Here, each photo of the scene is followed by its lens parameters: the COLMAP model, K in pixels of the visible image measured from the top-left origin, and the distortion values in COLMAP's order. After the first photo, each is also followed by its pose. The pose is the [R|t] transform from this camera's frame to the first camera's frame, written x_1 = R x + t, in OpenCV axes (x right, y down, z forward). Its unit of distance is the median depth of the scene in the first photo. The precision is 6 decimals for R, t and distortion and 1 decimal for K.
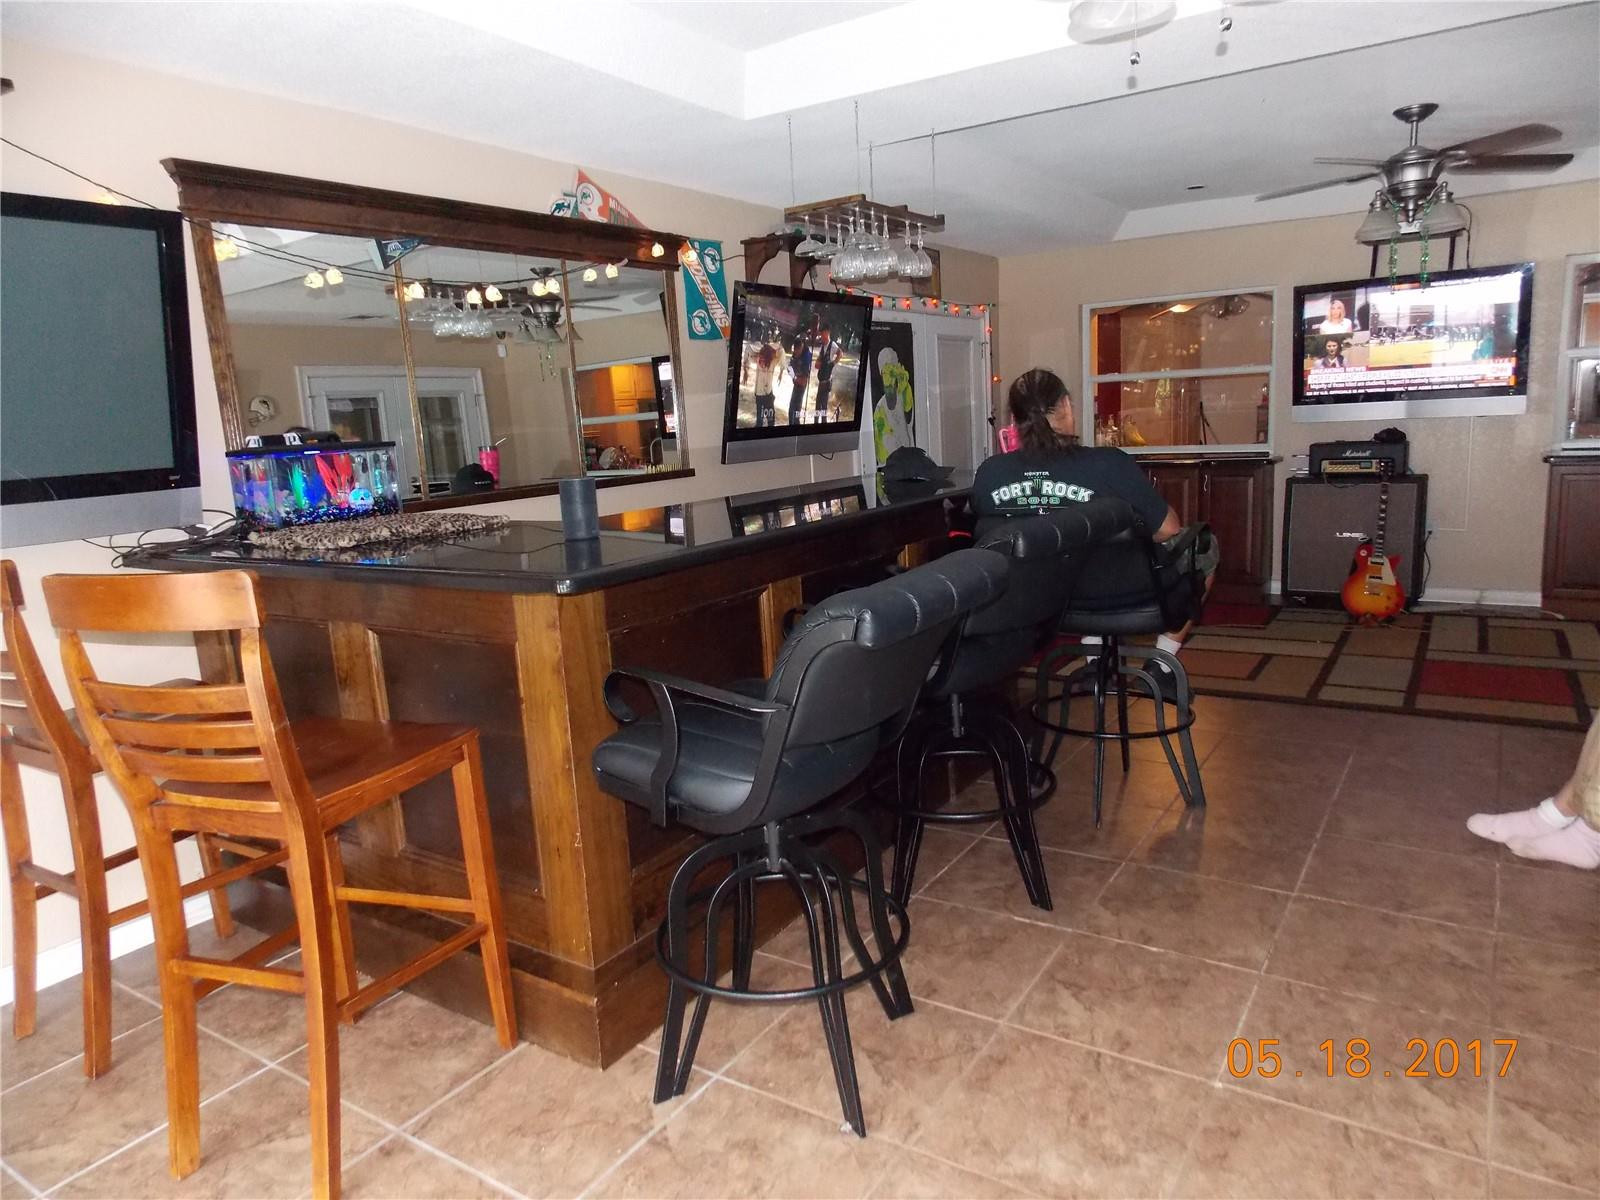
lens RADIAL K [[1040.5, 0, 793.6], [0, 1040.5, 591.1], [0, 0, 1]] dist [-0.009760, -0.000272]
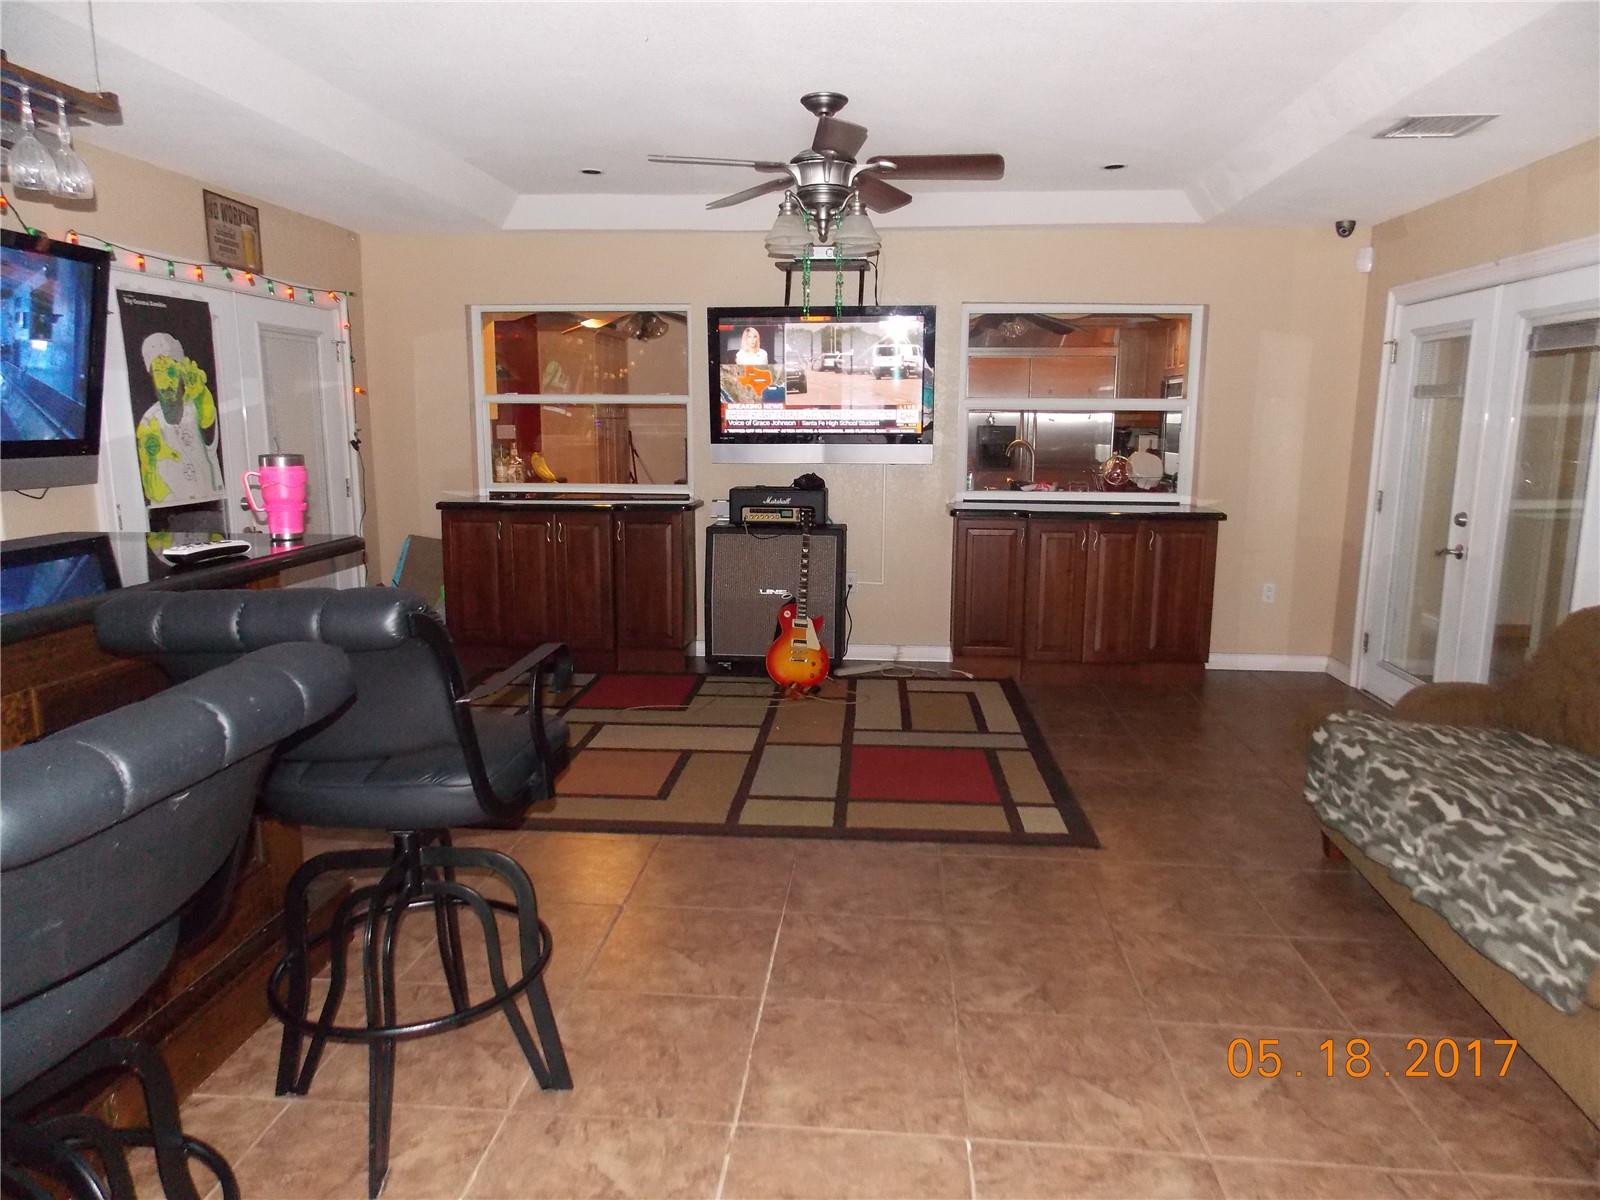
lens RADIAL K [[1040.5, 0, 796.4], [0, 1040.5, 602.8], [0, 0, 1]] dist [-0.009760, -0.000272]
pose [[0.874266, -0.028515, 0.484609, 0.123997], [0.031816, 0.999493, 0.001413, -0.046840], [-0.484403, 0.014183, 0.874730, 0.215138]]
